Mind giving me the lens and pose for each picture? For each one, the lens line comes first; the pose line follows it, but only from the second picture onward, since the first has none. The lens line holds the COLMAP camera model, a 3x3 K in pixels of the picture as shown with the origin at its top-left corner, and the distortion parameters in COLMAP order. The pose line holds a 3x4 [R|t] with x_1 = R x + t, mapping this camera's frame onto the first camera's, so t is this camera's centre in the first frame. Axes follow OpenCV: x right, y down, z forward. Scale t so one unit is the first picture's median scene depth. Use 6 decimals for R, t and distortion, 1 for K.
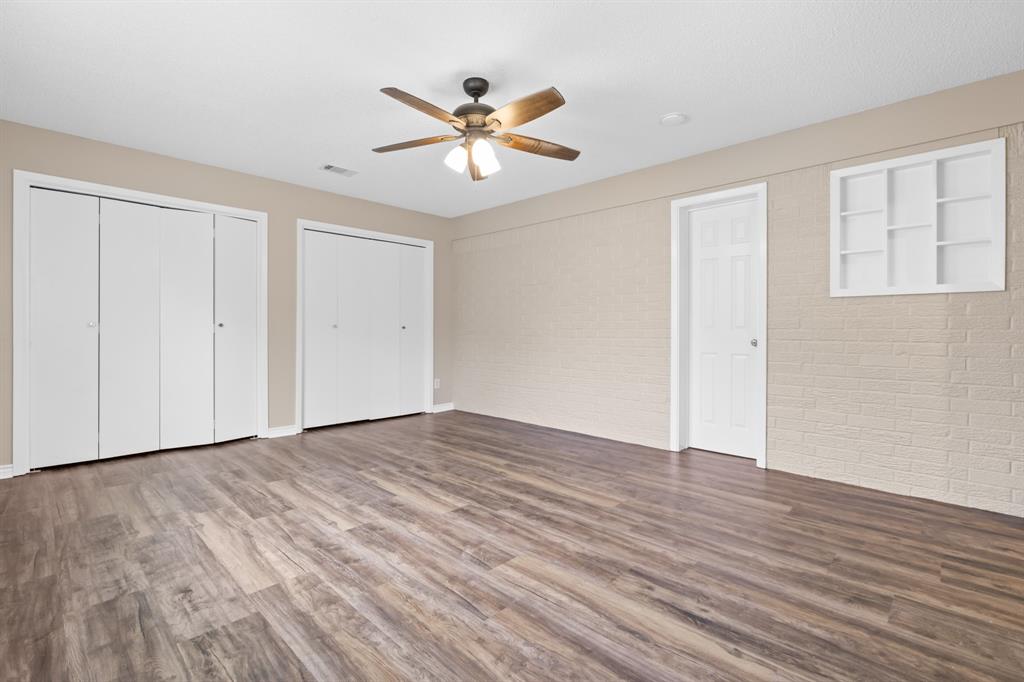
lens RADIAL K [[463.5, 0, 511.8], [0, 463.5, 331.9], [0, 0, 1]] dist [-0.004861, 0.001570]
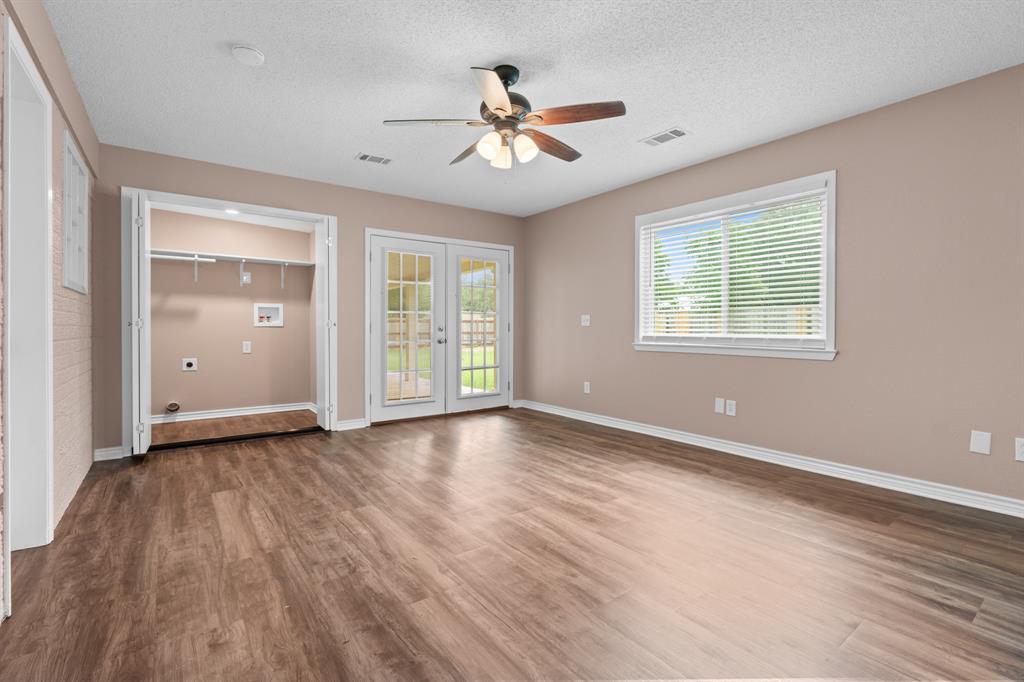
lens RADIAL K [[463.5, 0, 510.1], [0, 463.5, 335.8], [0, 0, 1]] dist [-0.004861, 0.001570]
pose [[-0.985823, -0.004759, 0.167722, -0.265958], [-0.001528, 0.999811, 0.019383, -0.007976], [-0.167783, 0.018852, -0.985644, 2.072259]]
